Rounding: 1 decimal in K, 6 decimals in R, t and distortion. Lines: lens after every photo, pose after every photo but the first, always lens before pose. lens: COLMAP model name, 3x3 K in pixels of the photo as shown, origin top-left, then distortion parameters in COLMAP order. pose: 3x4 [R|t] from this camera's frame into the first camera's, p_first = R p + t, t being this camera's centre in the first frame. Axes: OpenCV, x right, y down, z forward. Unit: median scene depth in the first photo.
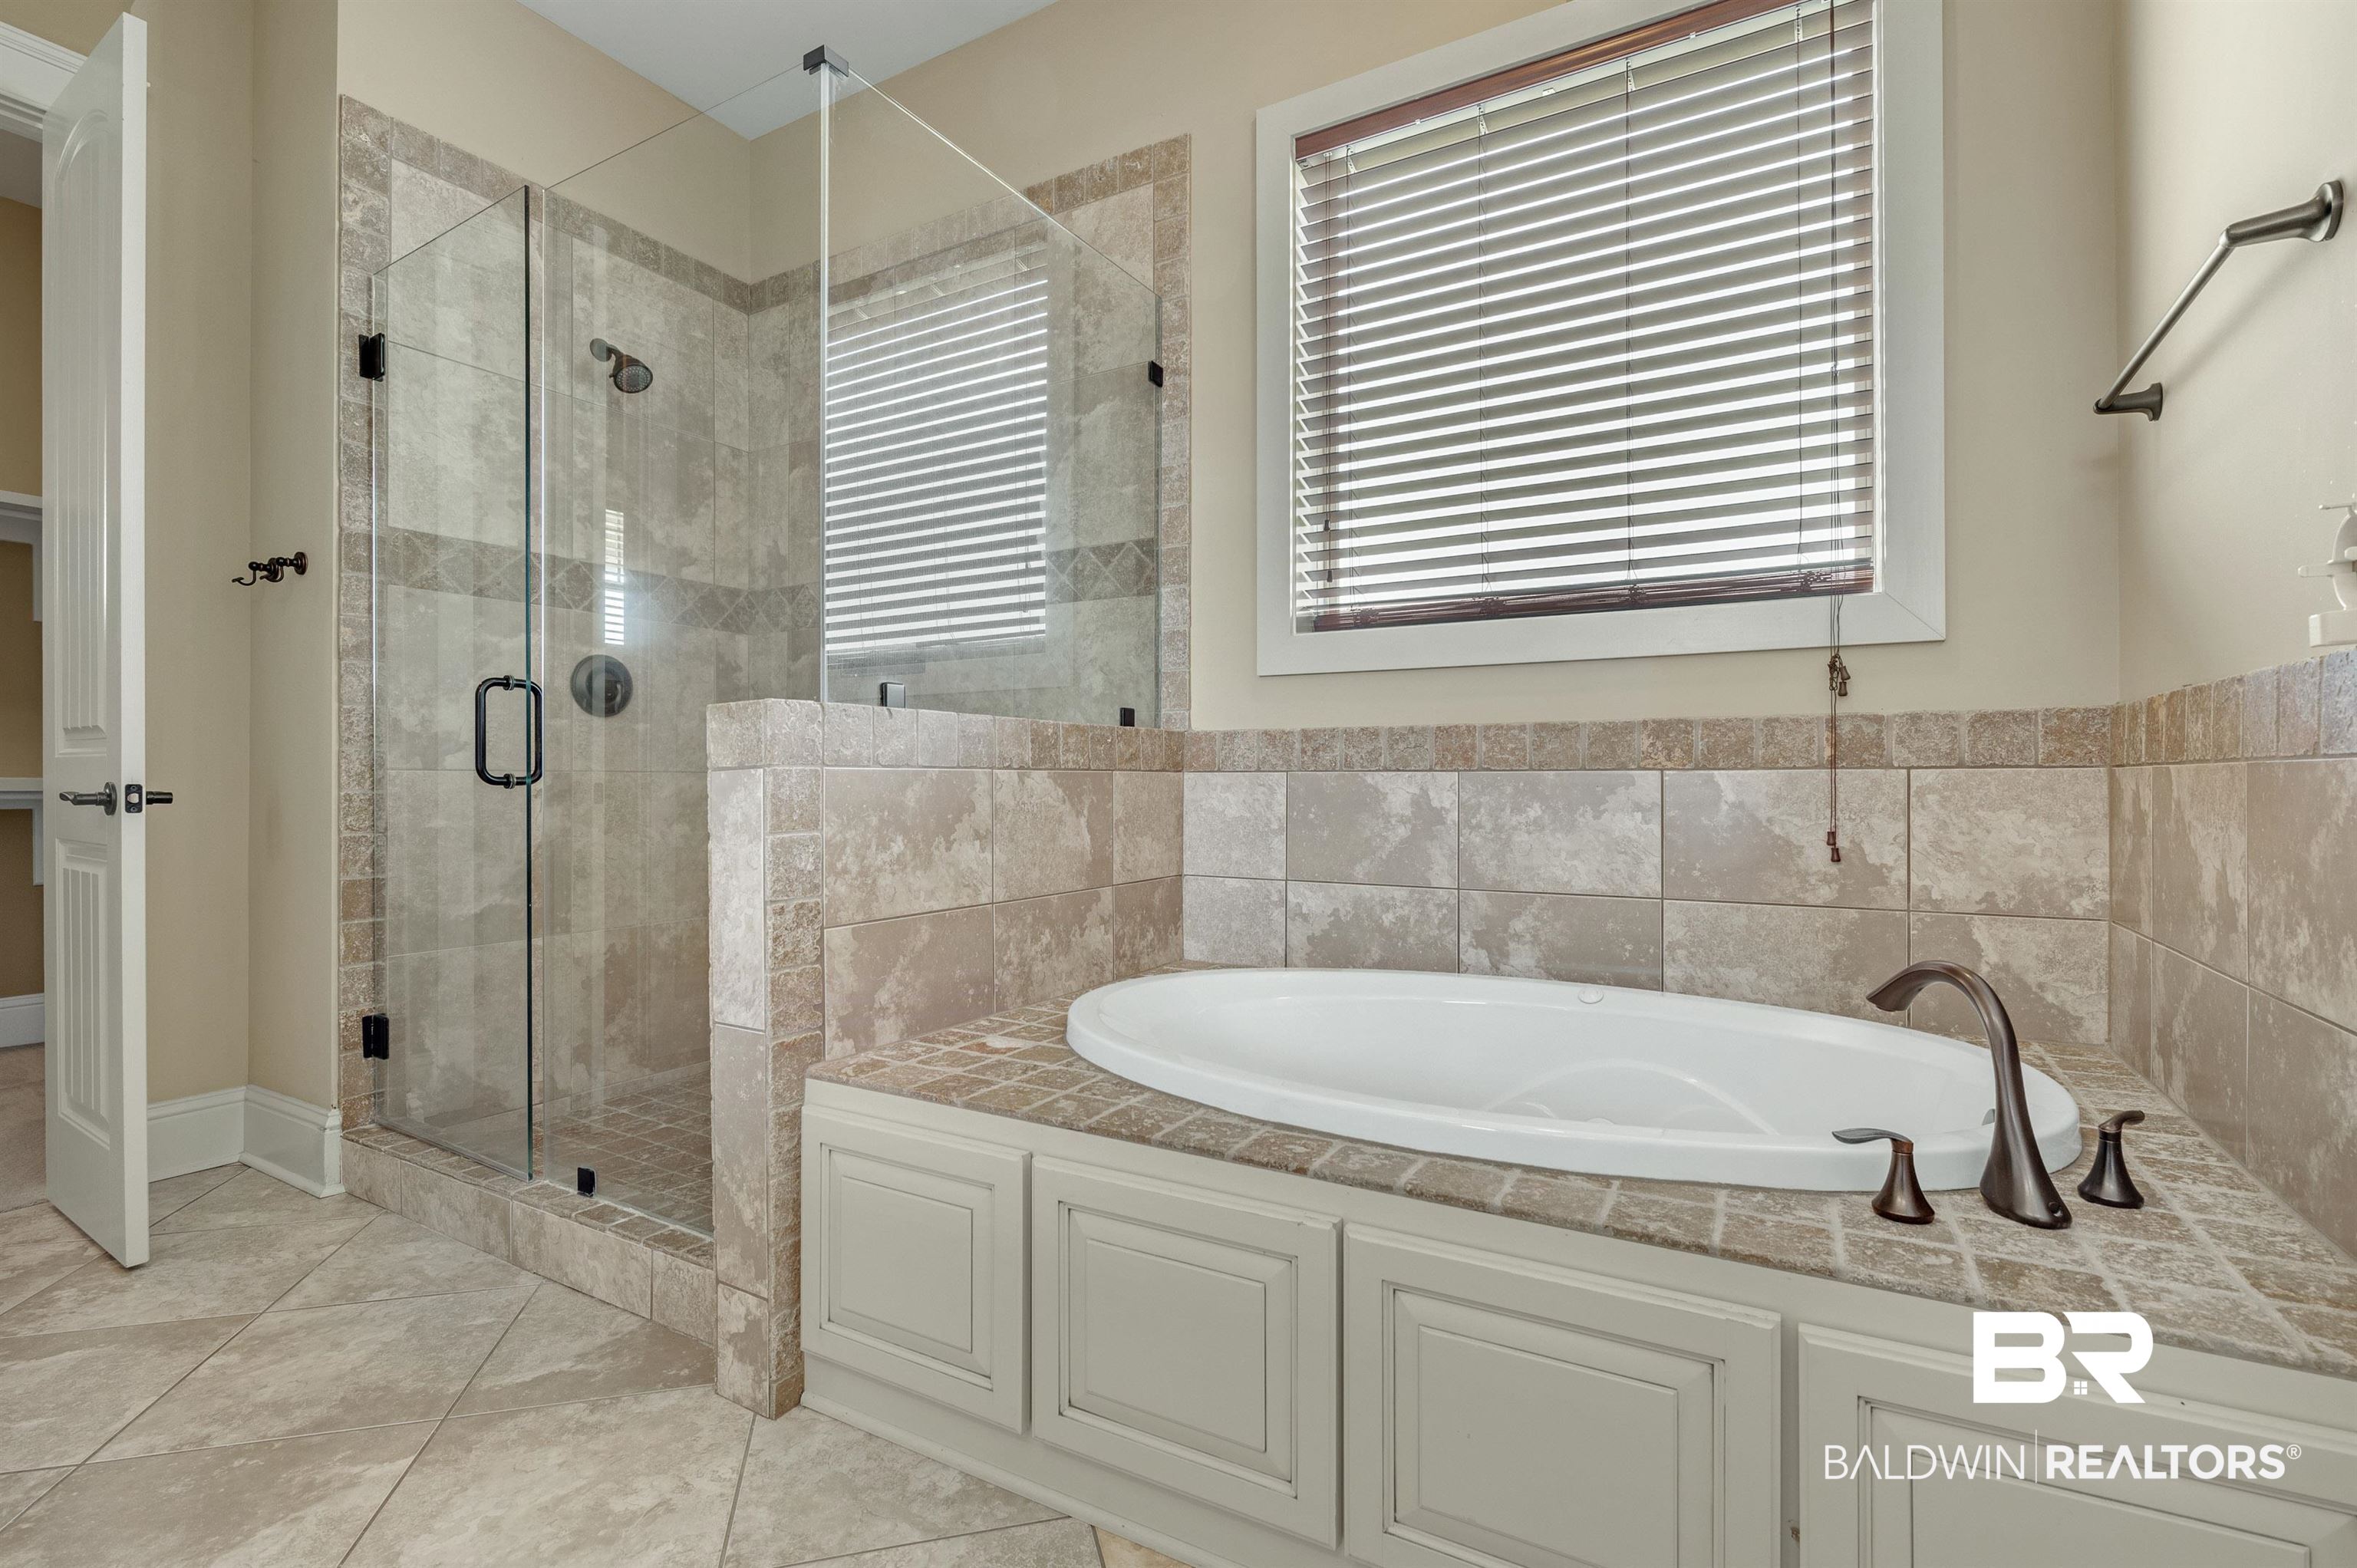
lens RADIAL K [[1066.9, 0, 1176.3], [0, 1066.9, 776.4], [0, 0, 1]] dist [-0.005541, -0.001442]
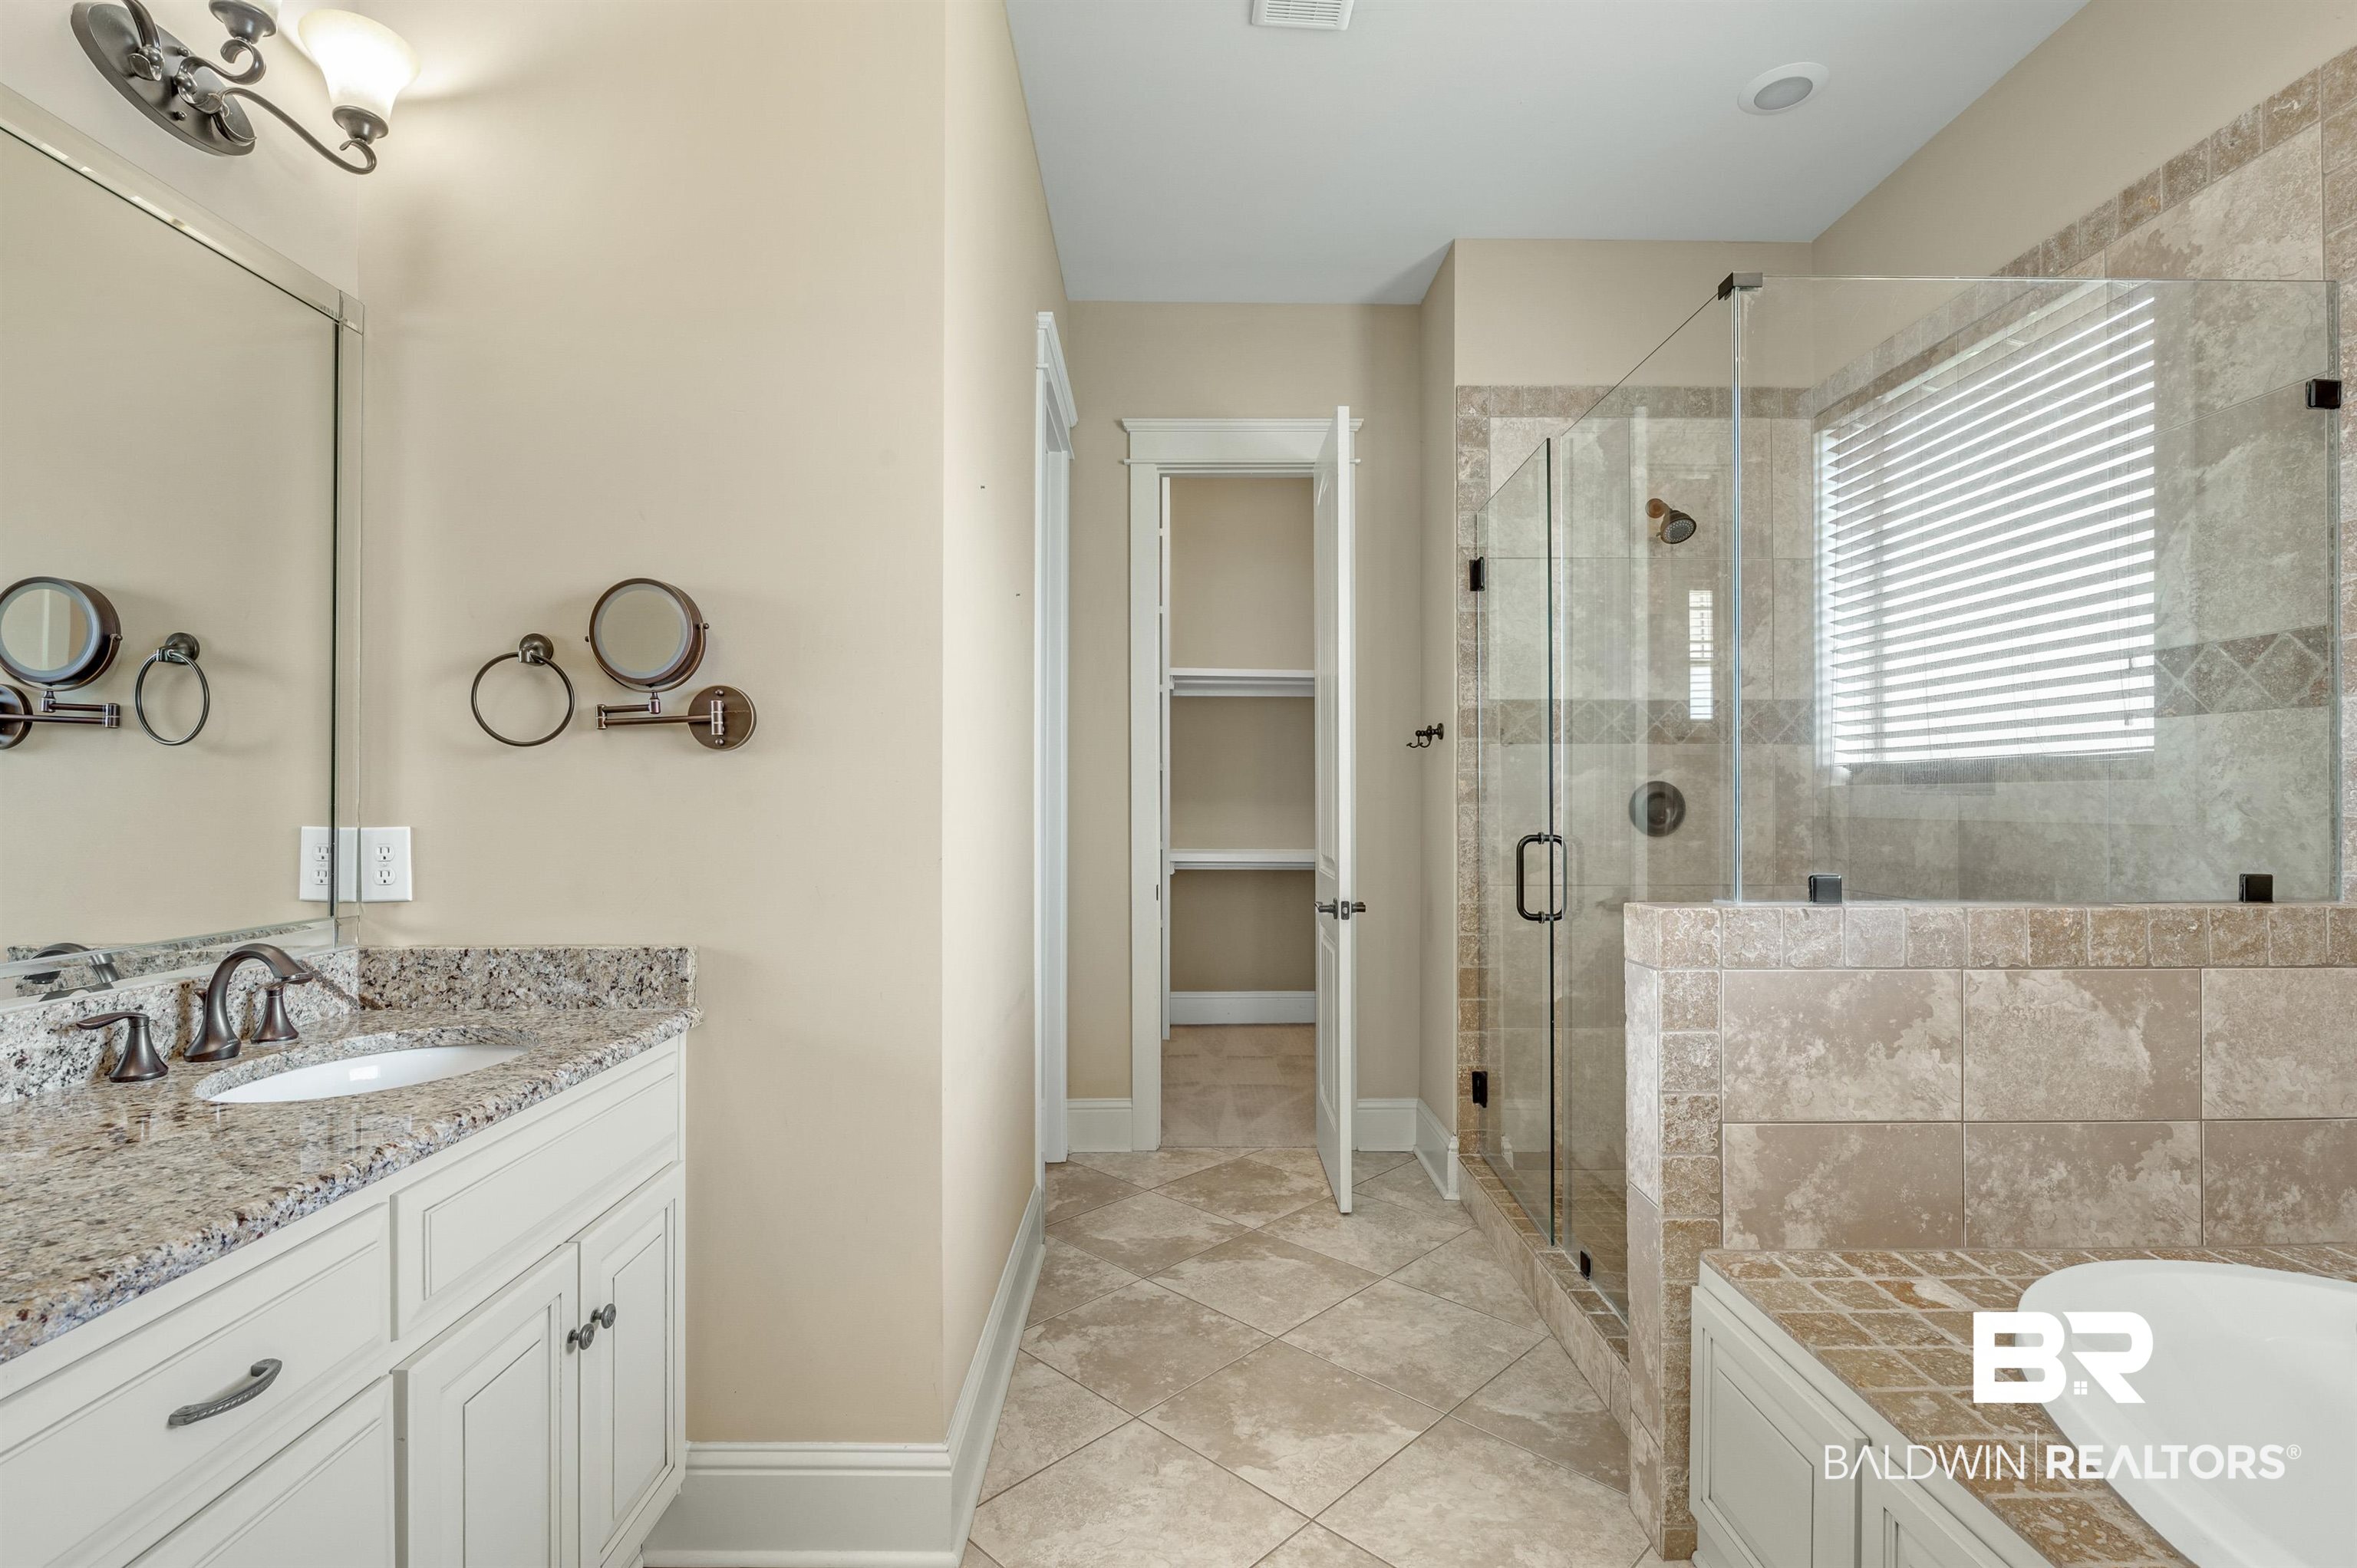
lens RADIAL K [[1066.9, 0, 1187.5], [0, 1066.9, 791.4], [0, 0, 1]] dist [-0.005541, -0.001442]
pose [[0.520837, -0.006737, -0.853630, 0.197129], [-0.000099, 0.999968, -0.007952, -0.117858], [0.853656, 0.004226, 0.520820, -0.002480]]
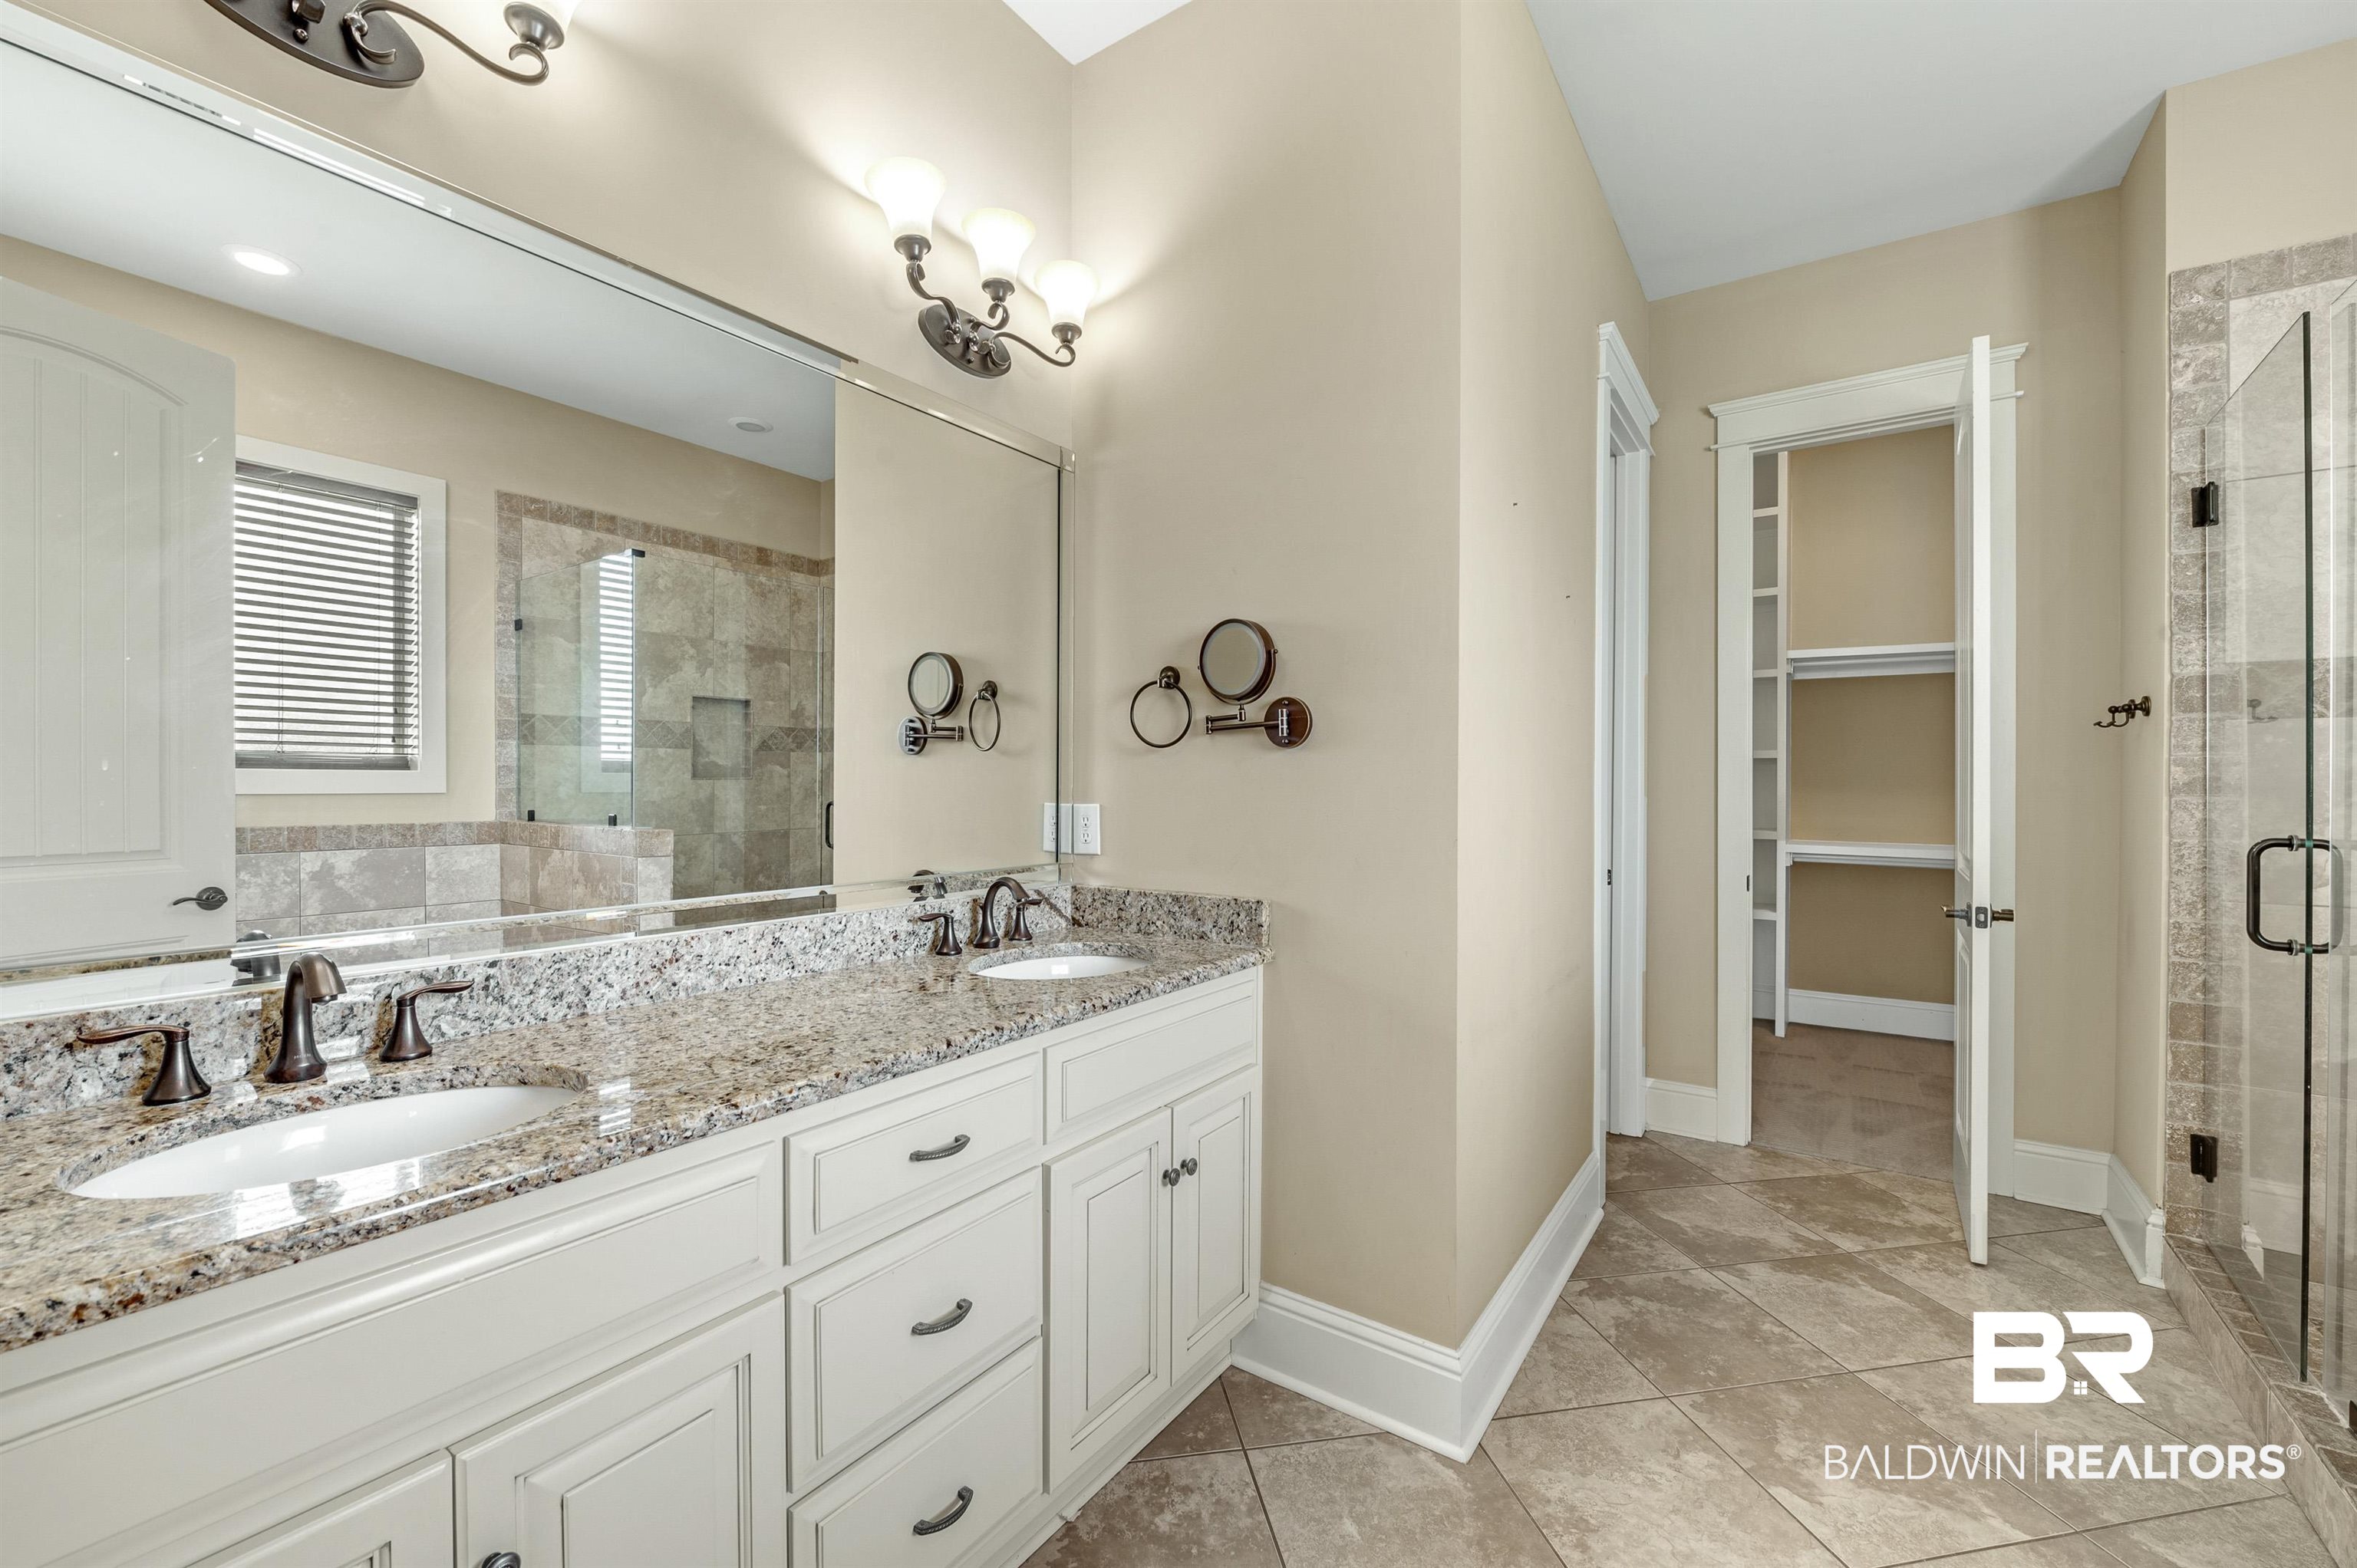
lens RADIAL K [[938.0, 0, 1199.2], [0, 938.0, 784.7], [0, 0, 1]] dist [-0.006470, -0.000732]
pose [[-0.063982, -0.000045, -0.997951, 0.226826], [-0.005386, 0.999985, 0.000301, -0.119607], [0.997937, 0.005394, -0.063981, 0.075110]]
